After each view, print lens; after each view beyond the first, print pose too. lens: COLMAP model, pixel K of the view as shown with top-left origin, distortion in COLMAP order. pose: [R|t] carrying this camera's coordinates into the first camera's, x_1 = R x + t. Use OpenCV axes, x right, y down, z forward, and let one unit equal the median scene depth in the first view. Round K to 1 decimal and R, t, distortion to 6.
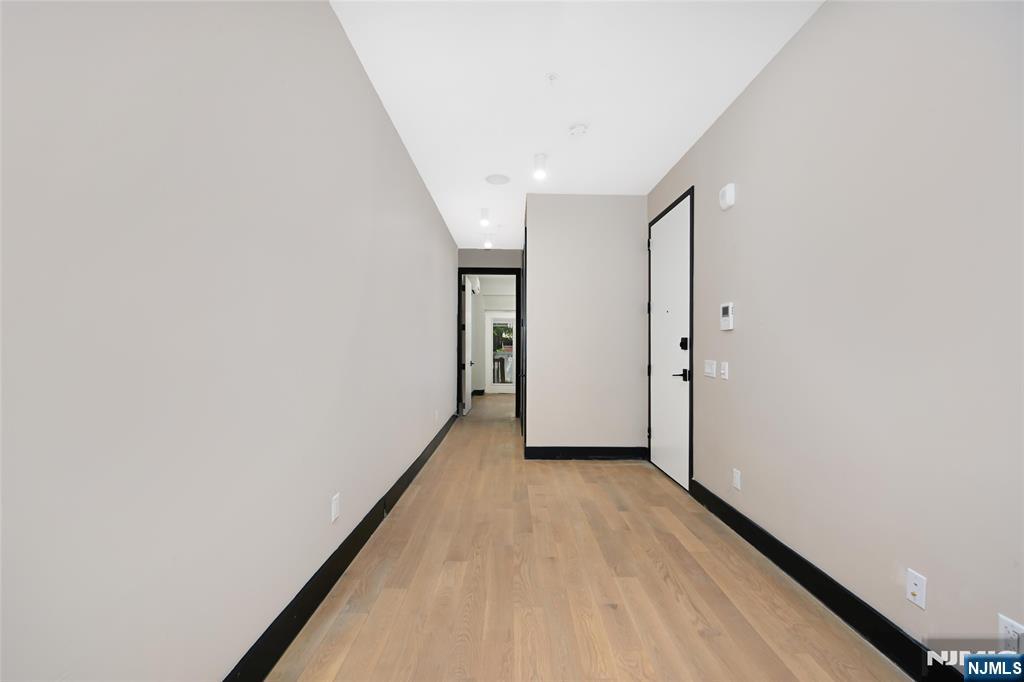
lens RADIAL K [[425.7, 0, 519.2], [0, 425.7, 351.4], [0, 0, 1]] dist [-0.000402, -0.000112]
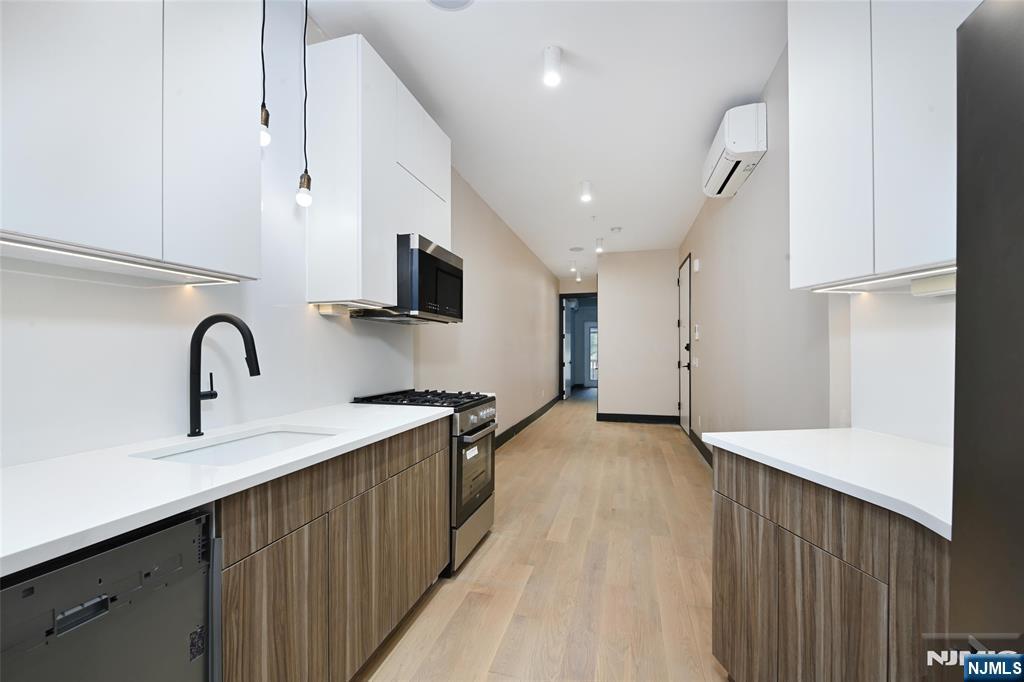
lens RADIAL K [[422.4, 0, 509.8], [0, 422.4, 349.6], [0, 0, 1]] dist [-0.002073, -0.000552]
pose [[0.958396, -0.009536, -0.285282, 0.239765], [0.006411, 0.999909, -0.011887, 0.006355], [0.285369, 0.009564, 0.958370, -0.935961]]
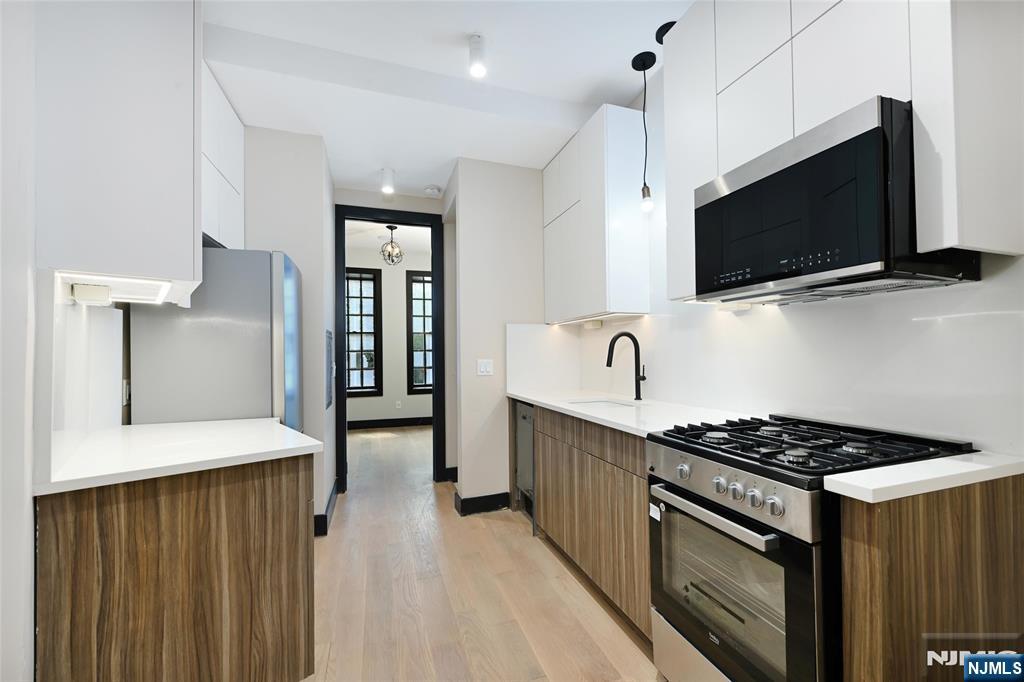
lens RADIAL K [[424.2, 0, 526.3], [0, 424.2, 347.5], [0, 0, 1]] dist [0.002354, 0.000160]
pose [[-0.948347, -0.000543, -0.317236, 0.249098], [0.003764, 0.999909, -0.012964, 0.000288], [0.317214, -0.013488, -0.948258, 0.210123]]
